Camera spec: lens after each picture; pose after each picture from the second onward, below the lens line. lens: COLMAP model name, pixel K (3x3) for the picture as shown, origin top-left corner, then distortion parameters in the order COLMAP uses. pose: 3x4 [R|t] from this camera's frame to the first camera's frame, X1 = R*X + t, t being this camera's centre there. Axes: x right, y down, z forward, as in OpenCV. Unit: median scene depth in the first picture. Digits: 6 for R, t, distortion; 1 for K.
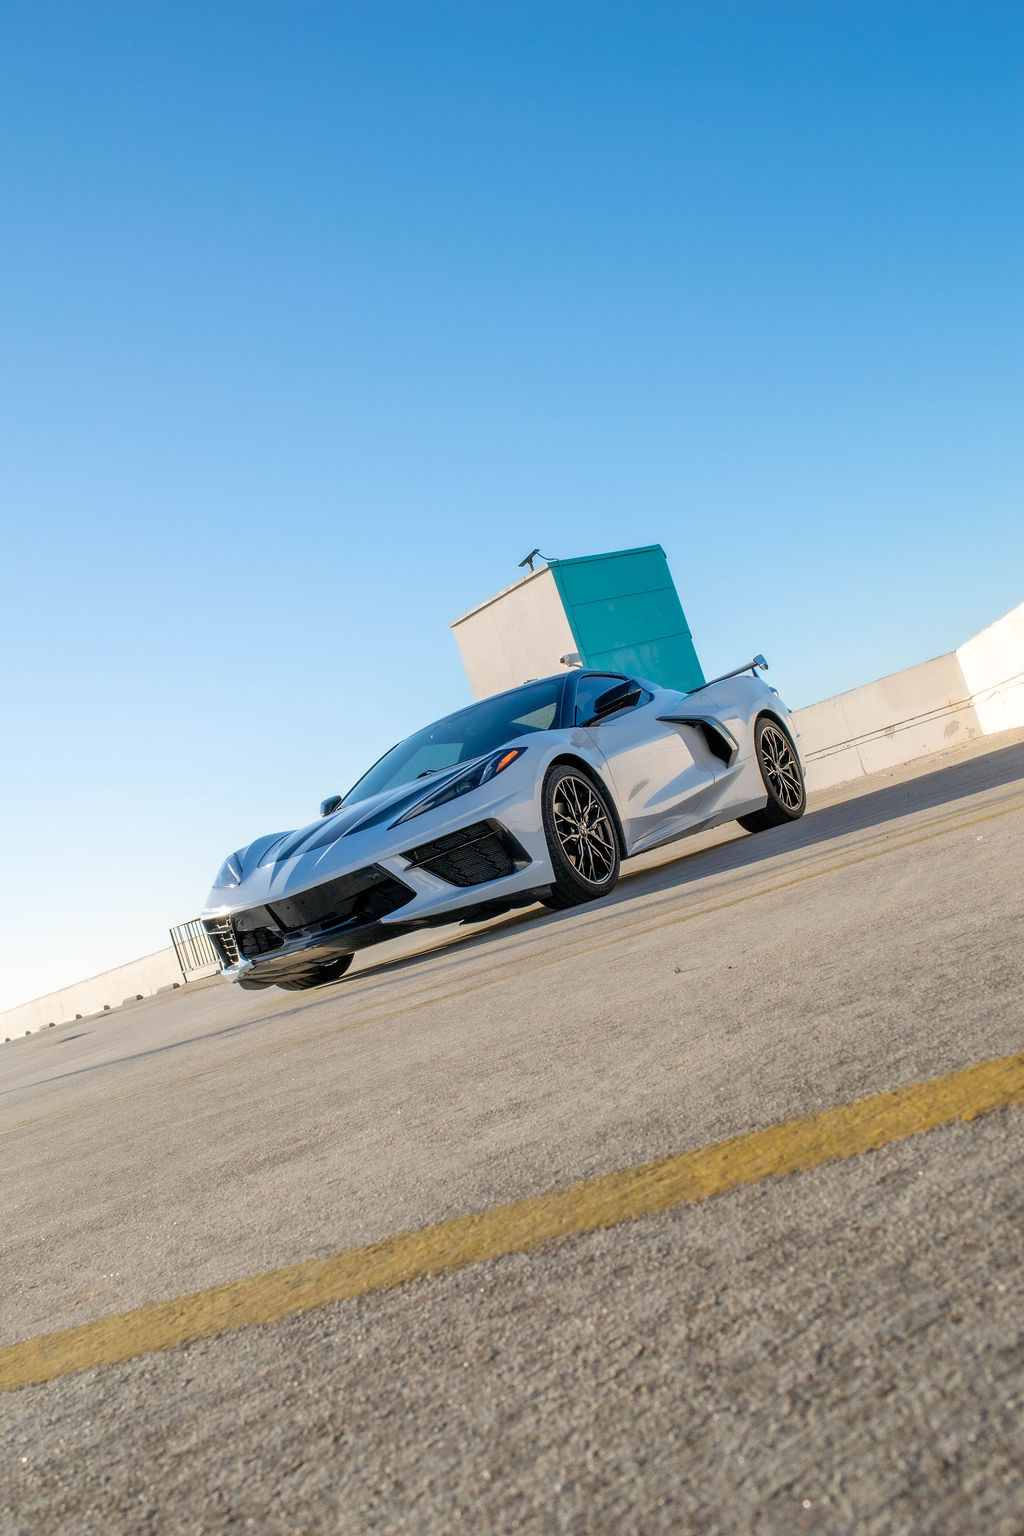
lens RADIAL K [[1471.8, 0, 507.1], [0, 1471.8, 772.0], [0, 0, 1]] dist [-0.051972, 0.000000]
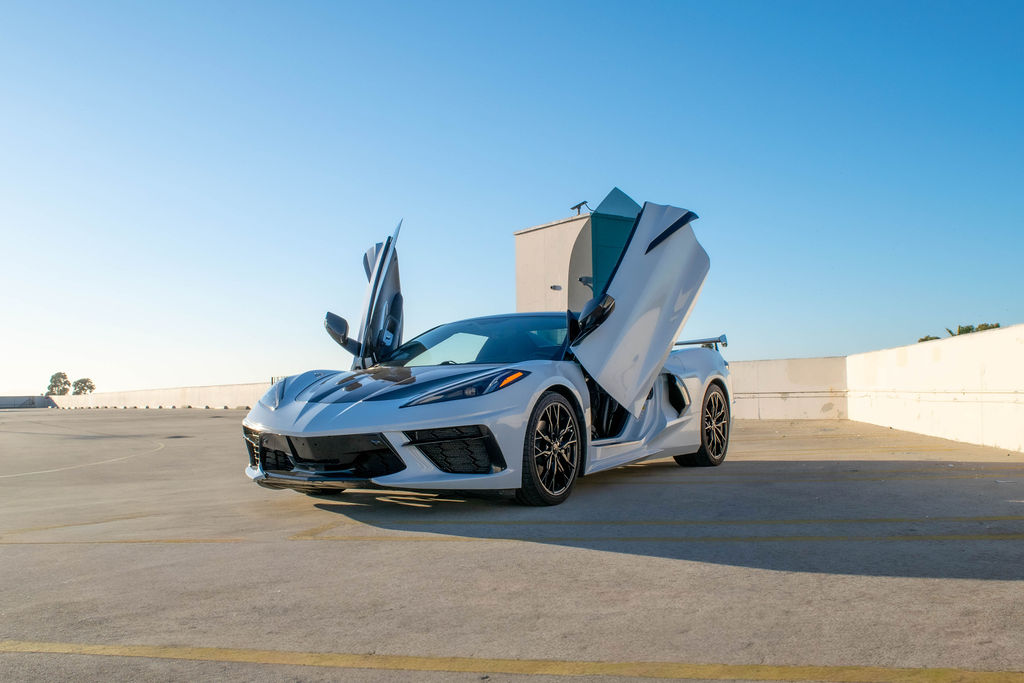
lens RADIAL K [[928.6, 0, 514.6], [0, 928.6, 338.7], [0, 0, 1]] dist [-0.072314, 0.000000]
pose [[0.957442, 0.288504, -0.008371, -0.000817], [-0.288304, 0.957343, 0.019367, -0.051756], [0.013601, -0.016130, 0.999777, 0.222624]]
